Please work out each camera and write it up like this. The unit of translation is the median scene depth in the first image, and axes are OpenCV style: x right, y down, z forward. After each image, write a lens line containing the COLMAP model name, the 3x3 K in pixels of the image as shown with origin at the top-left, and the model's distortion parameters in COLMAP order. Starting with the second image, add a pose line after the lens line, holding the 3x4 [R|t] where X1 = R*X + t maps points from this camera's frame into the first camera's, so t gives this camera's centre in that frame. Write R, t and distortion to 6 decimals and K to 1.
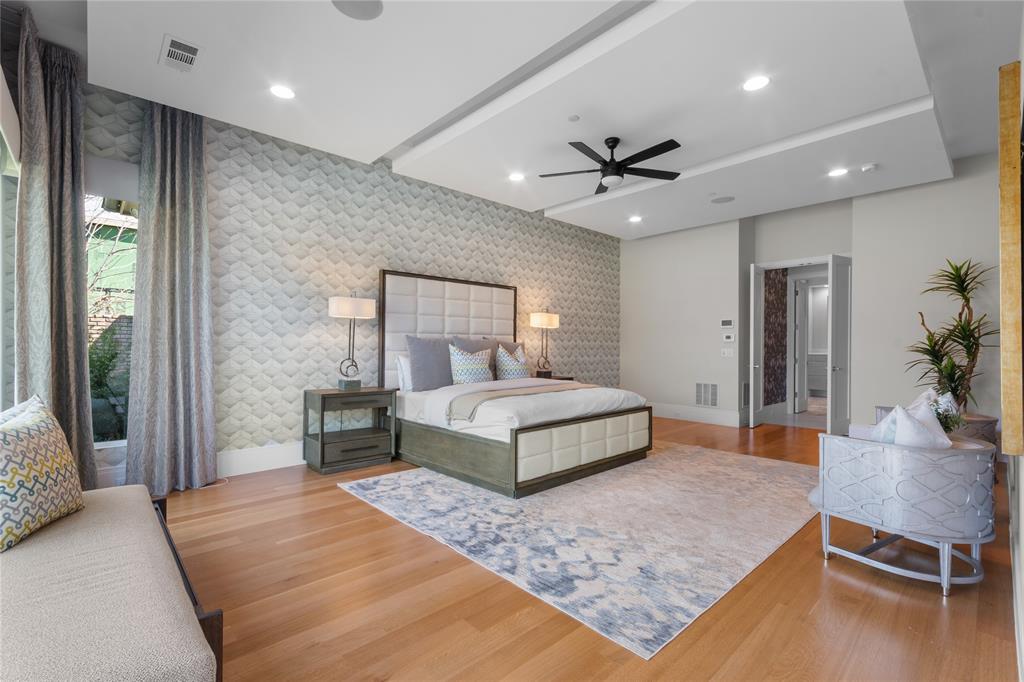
lens RADIAL K [[451.6, 0, 509.4], [0, 451.6, 343.0], [0, 0, 1]] dist [0.003400, 0.000592]
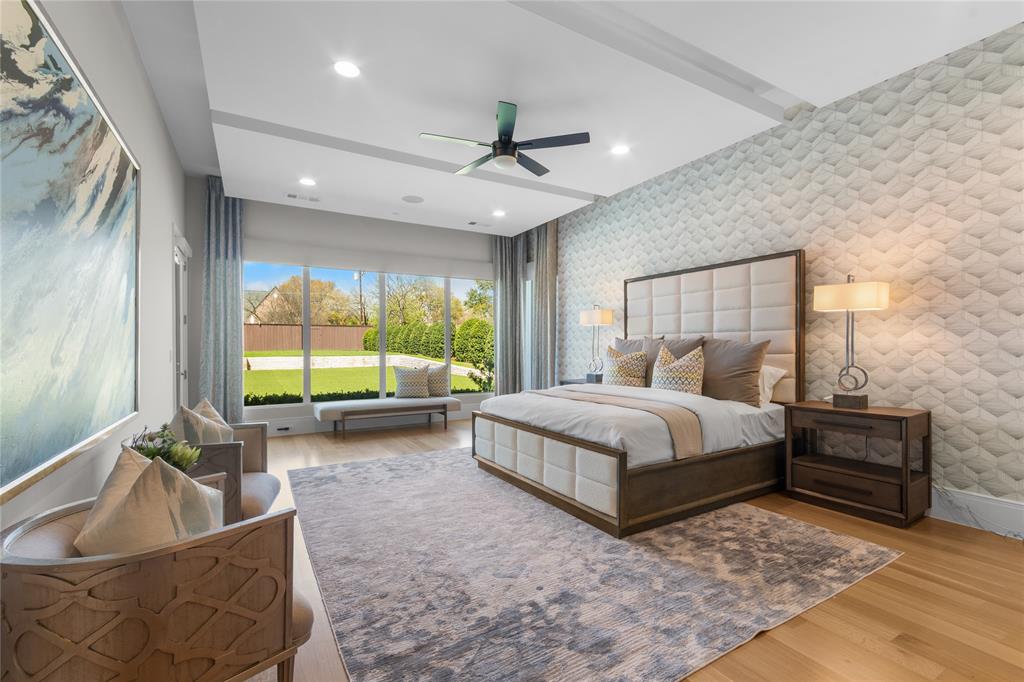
lens RADIAL K [[451.6, 0, 510.8], [0, 451.6, 344.4], [0, 0, 1]] dist [0.003400, 0.000592]
pose [[-0.215943, -0.014183, -0.976303, 0.899061], [-0.004041, 0.999899, -0.013632, 0.013877], [0.976398, 0.001002, -0.215979, 0.996159]]
